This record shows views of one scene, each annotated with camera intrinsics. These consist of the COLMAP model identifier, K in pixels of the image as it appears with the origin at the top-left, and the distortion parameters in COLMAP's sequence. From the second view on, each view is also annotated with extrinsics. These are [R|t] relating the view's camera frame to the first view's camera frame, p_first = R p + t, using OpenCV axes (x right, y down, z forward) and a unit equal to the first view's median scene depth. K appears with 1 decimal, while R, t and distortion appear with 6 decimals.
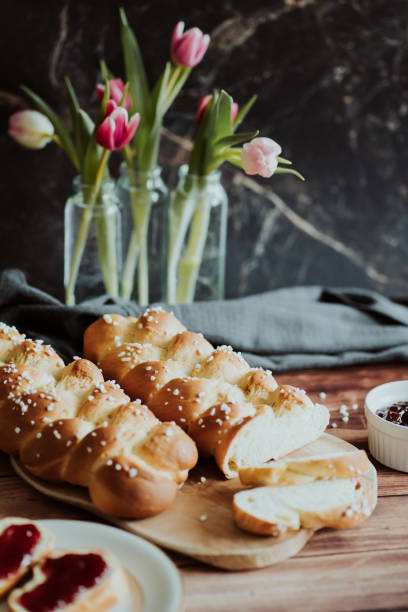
lens RADIAL K [[2018.4, 0, 204.0], [0, 2018.4, 306.0], [0, 0, 1]] dist [-0.074365, -0.620619]
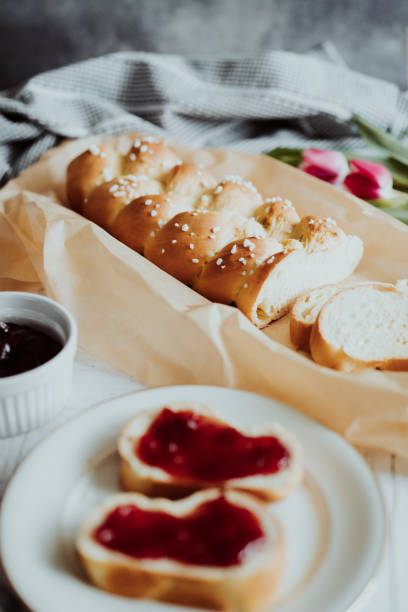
lens RADIAL K [[1047.9, 0, 204.0], [0, 1047.9, 306.0], [0, 0, 1]] dist [0.004186, 0.005385]
pose [[0.995619, -0.041432, 0.083826, -0.043947], [0.033688, 0.995209, 0.091778, 0.035526], [-0.087227, -0.088552, 0.992245, 0.568529]]
